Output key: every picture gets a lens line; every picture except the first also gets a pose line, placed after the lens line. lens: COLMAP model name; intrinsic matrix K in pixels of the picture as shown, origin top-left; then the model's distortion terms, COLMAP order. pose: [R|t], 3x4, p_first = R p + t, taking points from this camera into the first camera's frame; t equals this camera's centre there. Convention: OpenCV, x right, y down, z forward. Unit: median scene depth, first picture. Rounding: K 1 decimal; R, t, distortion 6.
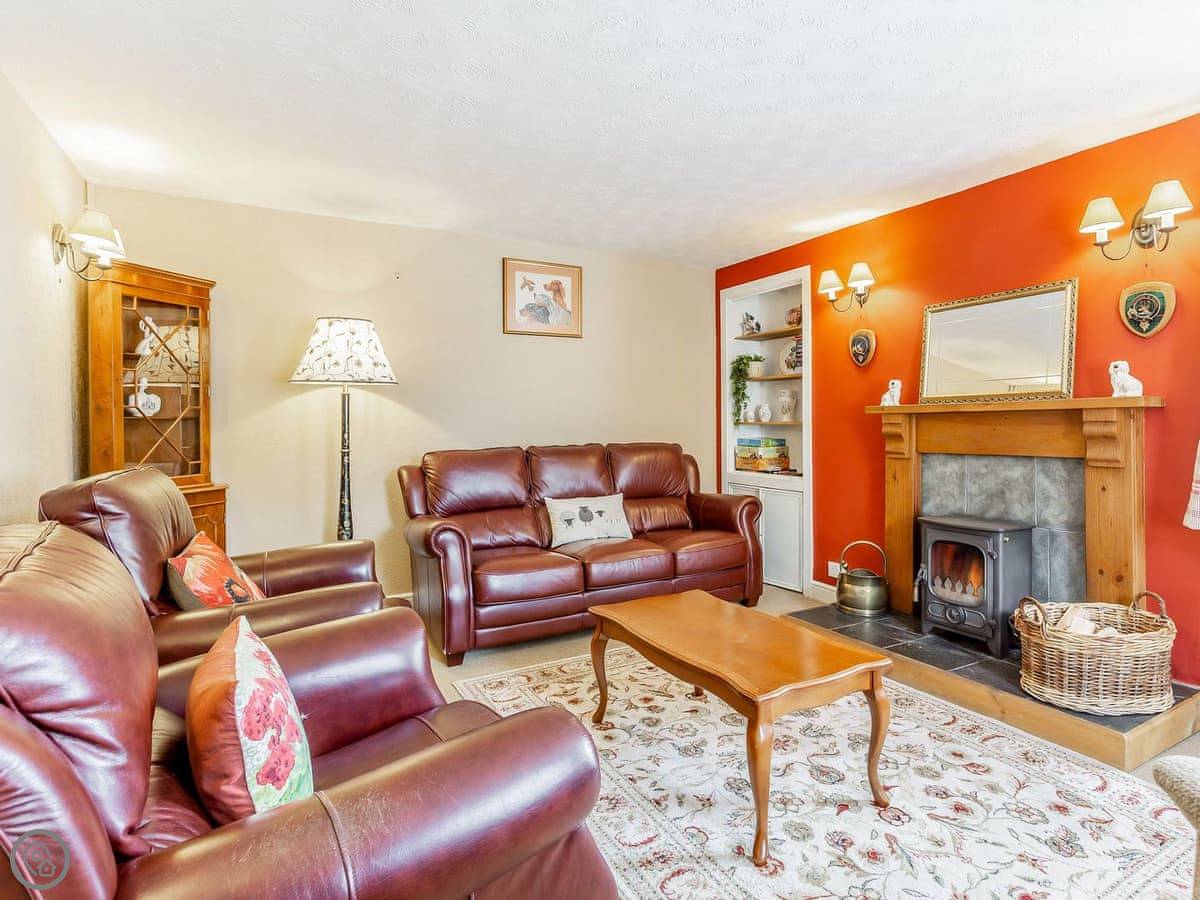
lens RADIAL K [[645.8, 0, 650.8], [0, 645.8, 447.1], [0, 0, 1]] dist [-0.002589, 0.000690]
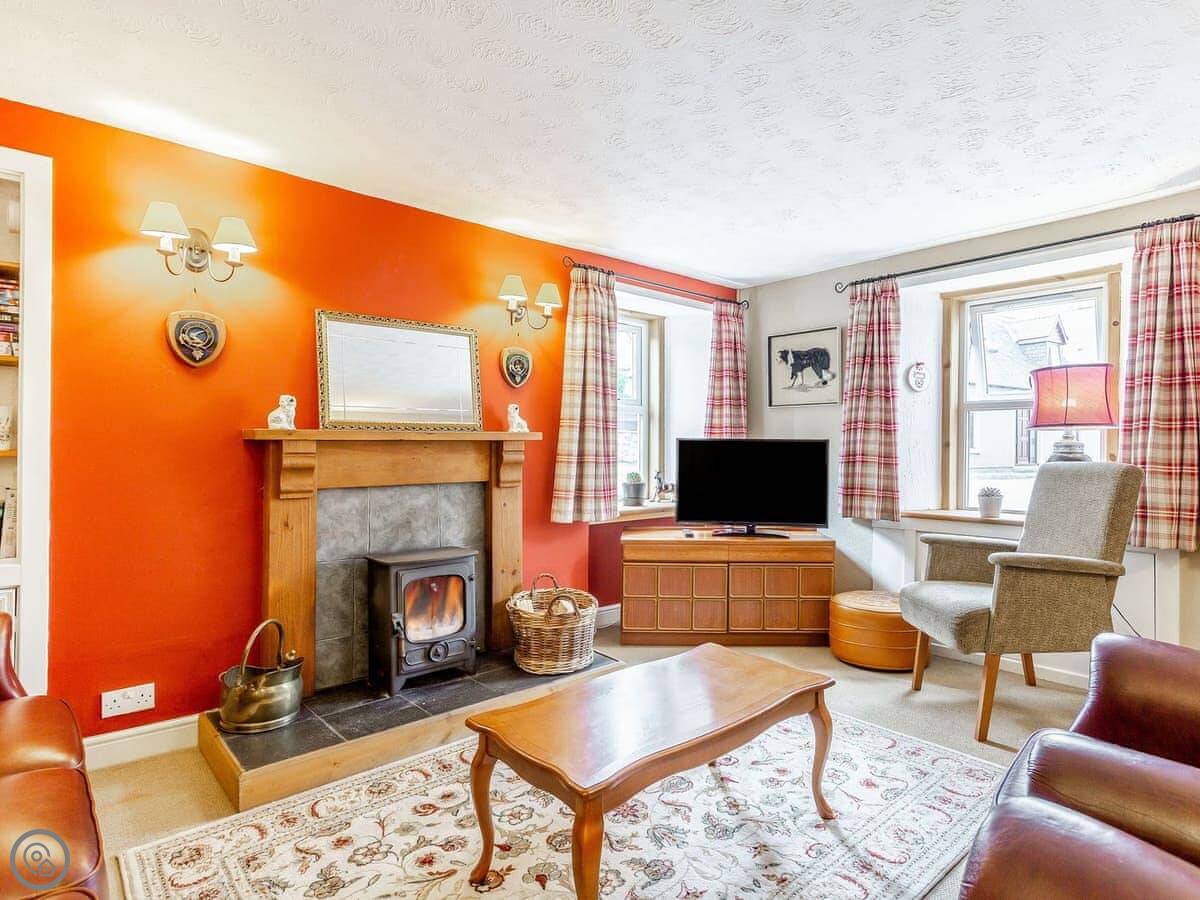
lens RADIAL K [[675.7, 0, 629.1], [0, 675.7, 454.2], [0, 0, 1]] dist [0.000372, 0.000689]
pose [[-0.204282, 0.002225, 0.978909, -0.544825], [0.040898, 0.999144, 0.006264, -0.026731], [-0.978057, 0.041315, -0.204199, 0.882360]]
